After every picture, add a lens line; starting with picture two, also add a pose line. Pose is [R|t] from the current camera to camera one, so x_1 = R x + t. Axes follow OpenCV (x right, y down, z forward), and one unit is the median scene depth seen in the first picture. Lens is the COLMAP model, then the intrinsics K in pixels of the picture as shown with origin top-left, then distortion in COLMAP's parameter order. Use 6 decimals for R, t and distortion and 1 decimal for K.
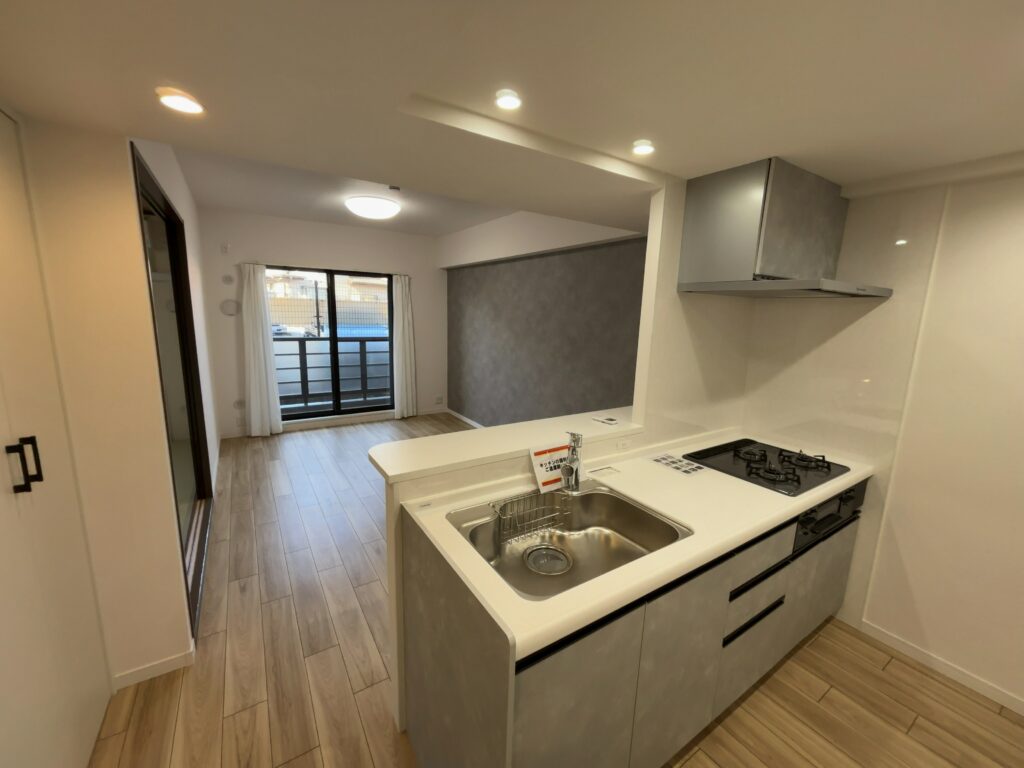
lens RADIAL K [[410.0, 0, 512.1], [0, 410.0, 382.7], [0, 0, 1]] dist [0.002560, -0.001256]
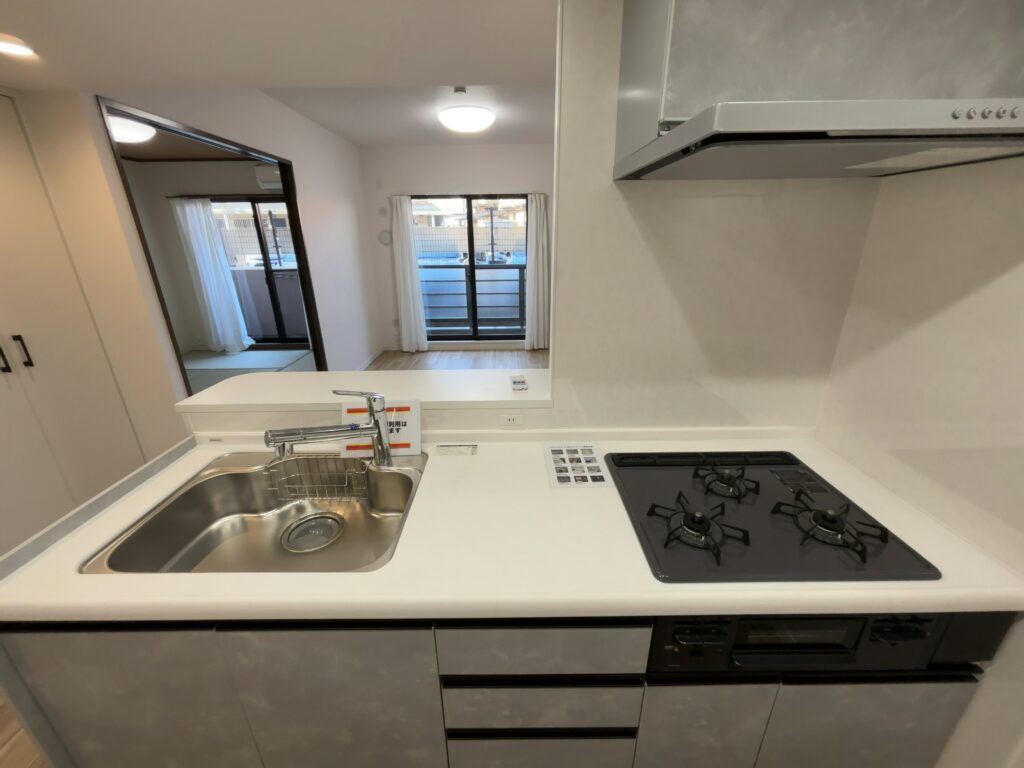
lens RADIAL K [[410.0, 0, 512.4], [0, 410.0, 386.3], [0, 0, 1]] dist [0.002560, -0.001256]
pose [[0.840795, 0.151728, -0.519656, 0.251818], [-0.057238, 0.979455, 0.193369, -0.016955], [0.538320, -0.132840, 0.832205, 0.166500]]
